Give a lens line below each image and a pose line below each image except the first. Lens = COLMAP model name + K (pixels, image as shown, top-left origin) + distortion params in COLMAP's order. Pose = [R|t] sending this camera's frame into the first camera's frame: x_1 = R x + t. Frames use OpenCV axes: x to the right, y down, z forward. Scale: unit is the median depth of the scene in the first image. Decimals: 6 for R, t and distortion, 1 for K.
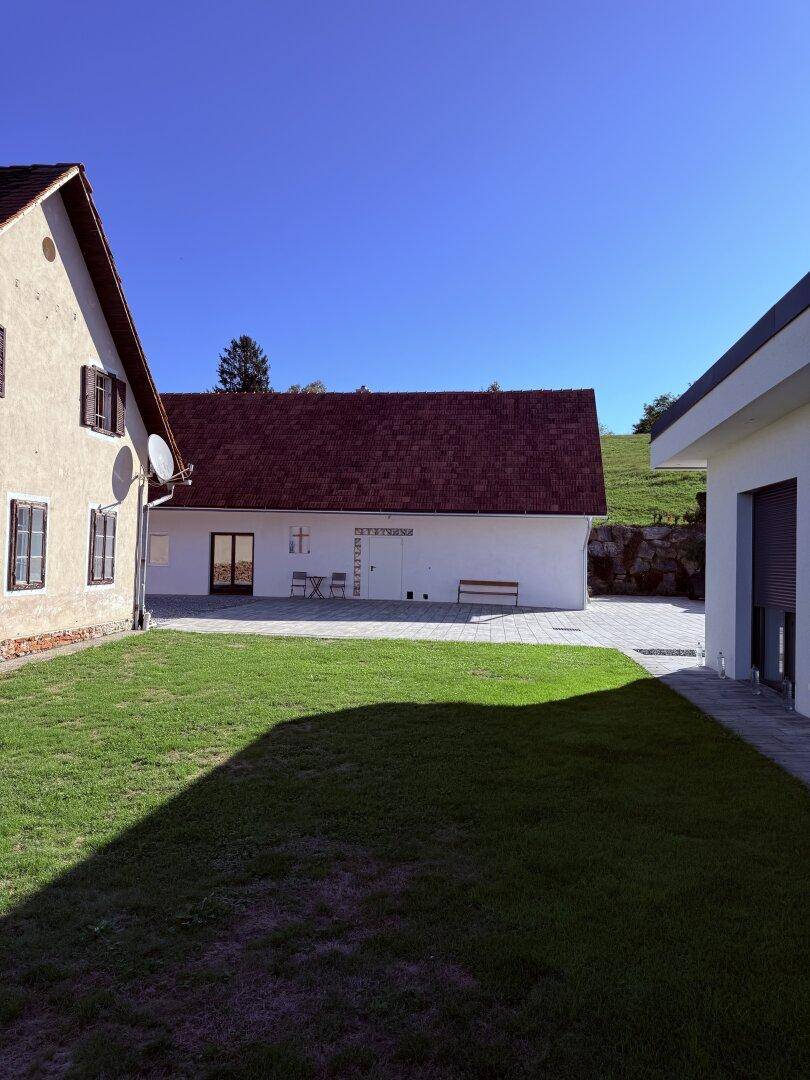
lens RADIAL K [[758.9, 0, 410.2], [0, 758.9, 545.8], [0, 0, 1]] dist [0.023339, -0.030190]
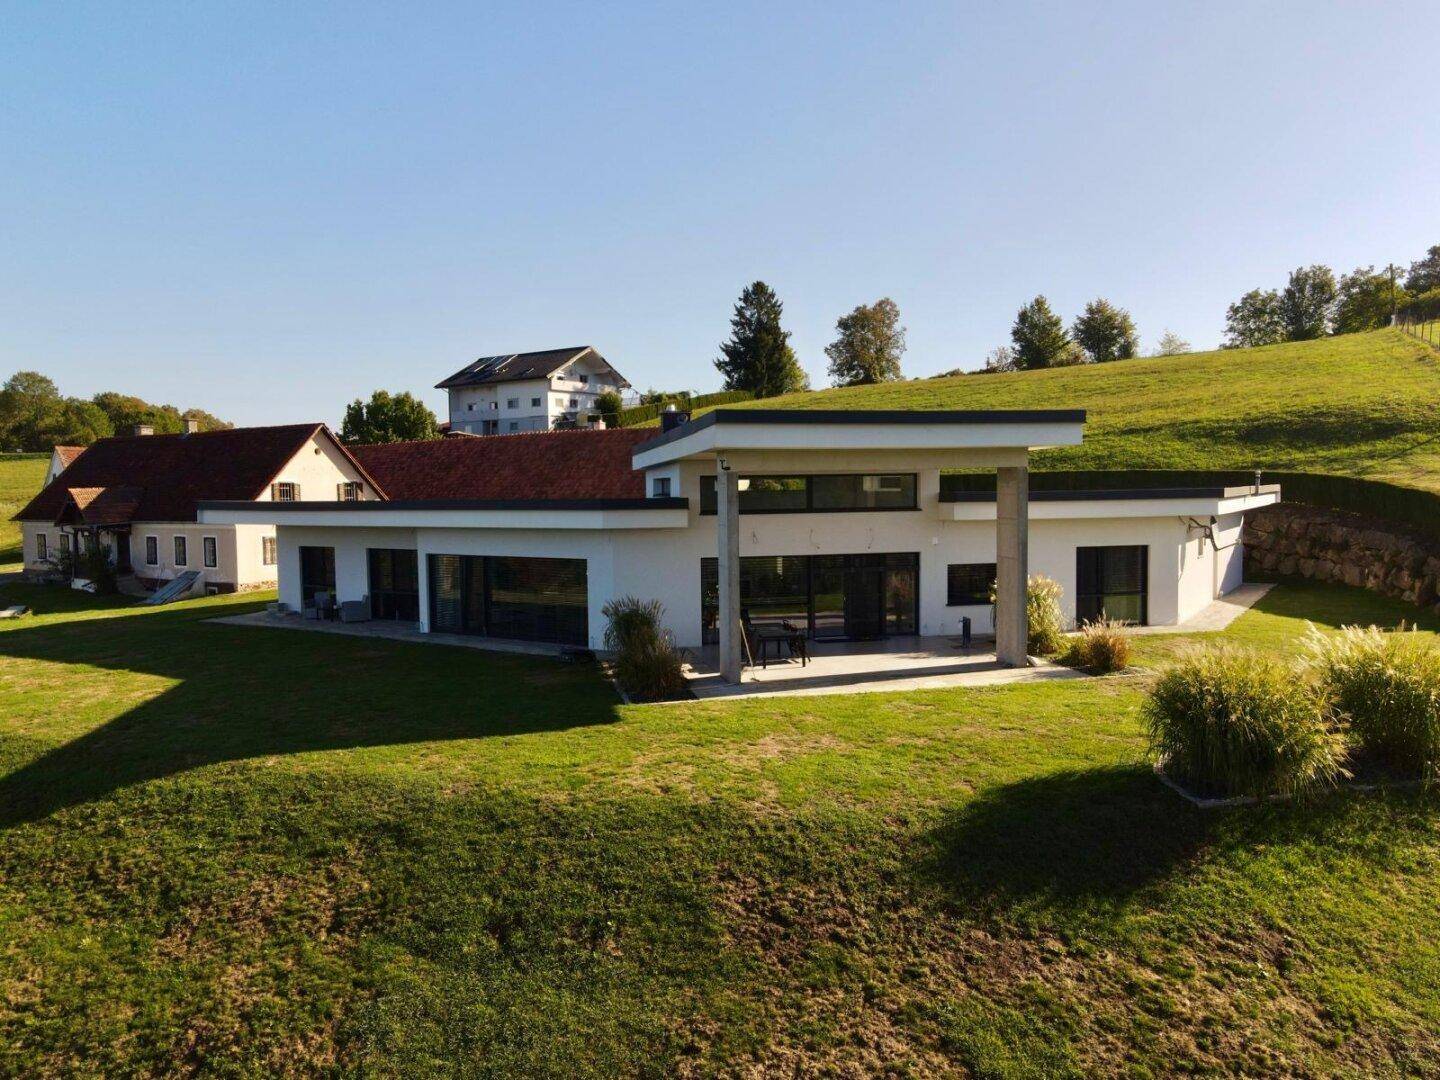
lens RADIAL K [[1011.9, 0, 721.5], [0, 1011.9, 544.7], [0, 0, 1]] dist [0.023339, -0.030190]
pose [[0.898409, -0.008006, -0.439087, 2.655642], [0.040997, 0.996997, 0.065704, -0.202705], [0.437243, -0.077030, 0.896039, -1.899609]]
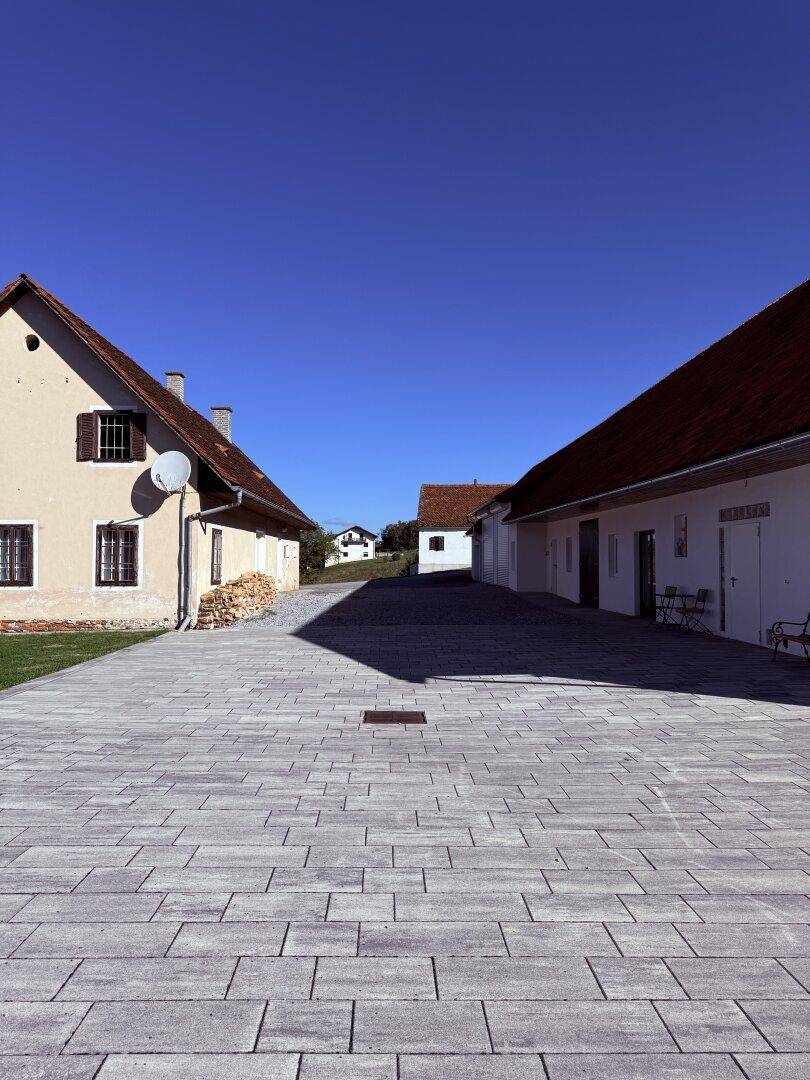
lens RADIAL K [[758.9, 0, 400.0], [0, 758.9, 535.8], [0, 0, 1]] dist [0.023339, -0.030190]
pose [[0.138683, -0.045556, -0.989288, 0.926658], [0.015548, 0.998918, -0.043820, 0.033417], [0.990215, -0.009305, 0.139242, 1.382184]]
